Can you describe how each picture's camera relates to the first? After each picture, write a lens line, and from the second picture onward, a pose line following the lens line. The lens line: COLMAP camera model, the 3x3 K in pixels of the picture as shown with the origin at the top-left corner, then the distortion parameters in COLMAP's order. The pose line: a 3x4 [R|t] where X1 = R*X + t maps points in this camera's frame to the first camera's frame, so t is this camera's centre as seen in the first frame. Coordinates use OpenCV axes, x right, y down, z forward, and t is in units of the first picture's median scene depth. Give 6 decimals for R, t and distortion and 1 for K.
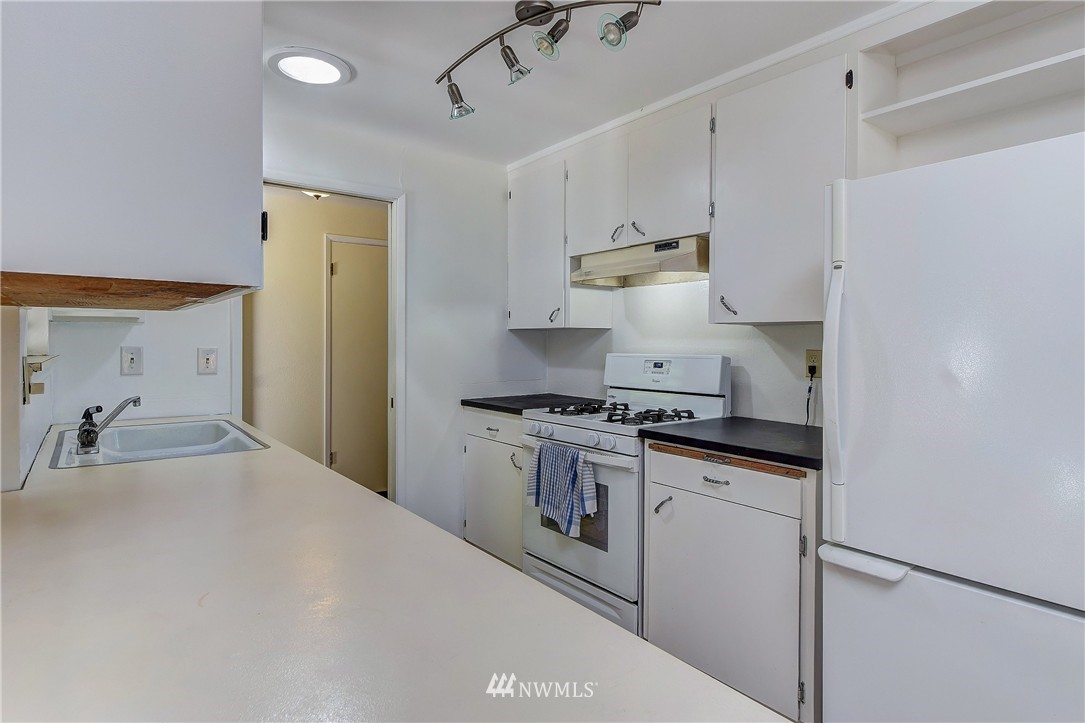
lens RADIAL K [[585.1, 0, 546.1], [0, 585.1, 353.6], [0, 0, 1]] dist [0.000598, 0.000162]
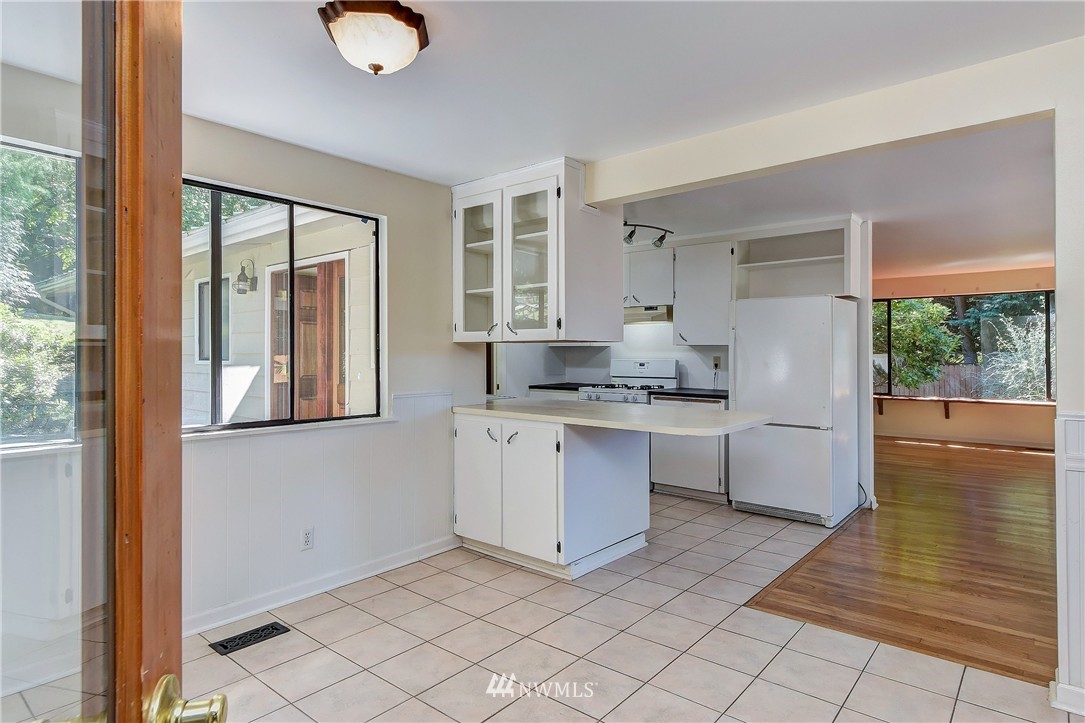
lens RADIAL K [[585.1, 0, 540.2], [0, 585.1, 355.3], [0, 0, 1]] dist [0.000598, 0.000162]
pose [[0.977850, -0.000602, 0.209308, -0.644231], [0.003586, 0.999897, -0.013879, 0.015724], [-0.209278, 0.014322, 0.977751, -1.014776]]
